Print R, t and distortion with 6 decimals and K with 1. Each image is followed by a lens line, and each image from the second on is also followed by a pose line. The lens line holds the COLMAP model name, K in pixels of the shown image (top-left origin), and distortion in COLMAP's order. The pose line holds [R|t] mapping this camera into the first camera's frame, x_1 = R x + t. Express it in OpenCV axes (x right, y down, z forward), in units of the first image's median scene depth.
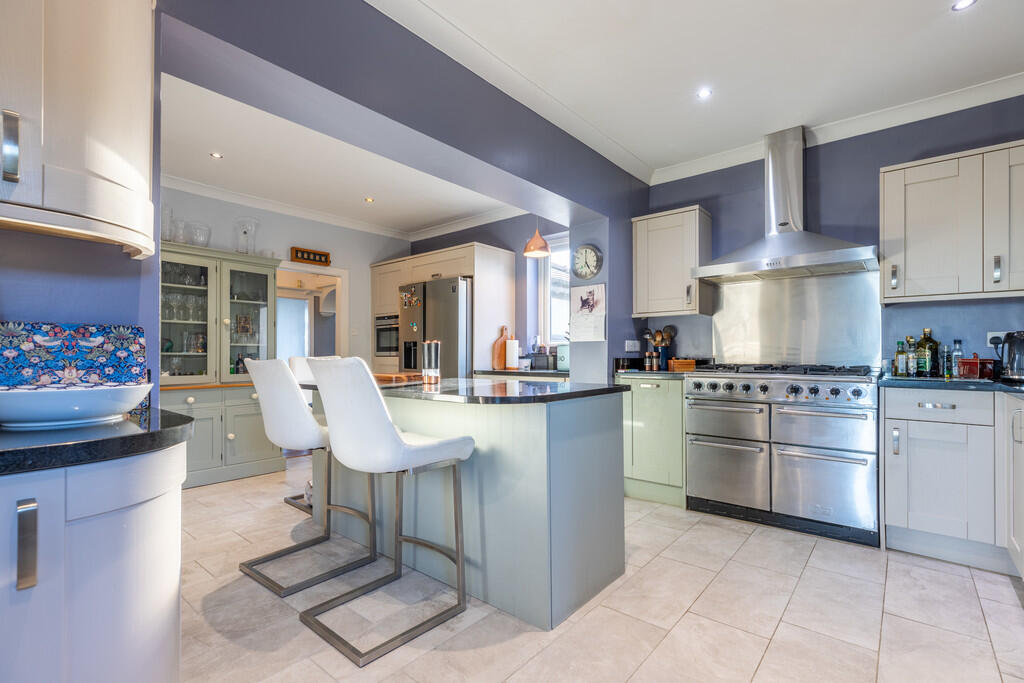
lens RADIAL K [[471.3, 0, 501.0], [0, 471.3, 349.0], [0, 0, 1]] dist [0.001524, 0.000451]
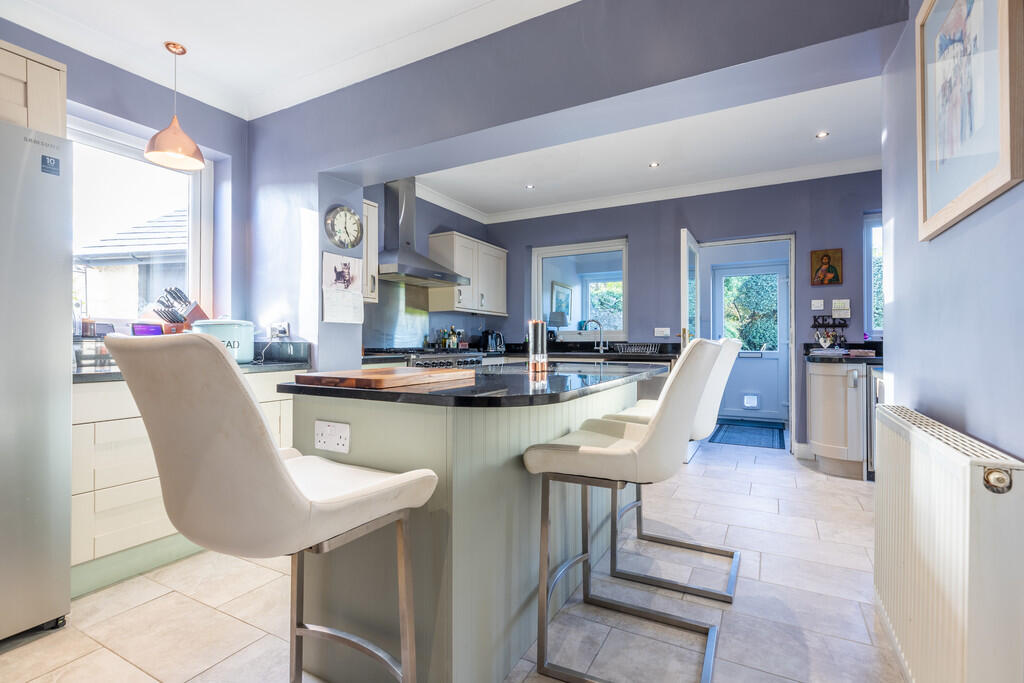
lens RADIAL K [[471.3, 0, 510.5], [0, 471.3, 342.1], [0, 0, 1]] dist [0.001524, 0.000451]
pose [[-0.213019, 0.003155, 0.977043, -1.069383], [-0.011391, 0.999919, -0.005712, 0.029212], [-0.976982, -0.012346, -0.212966, 1.378541]]
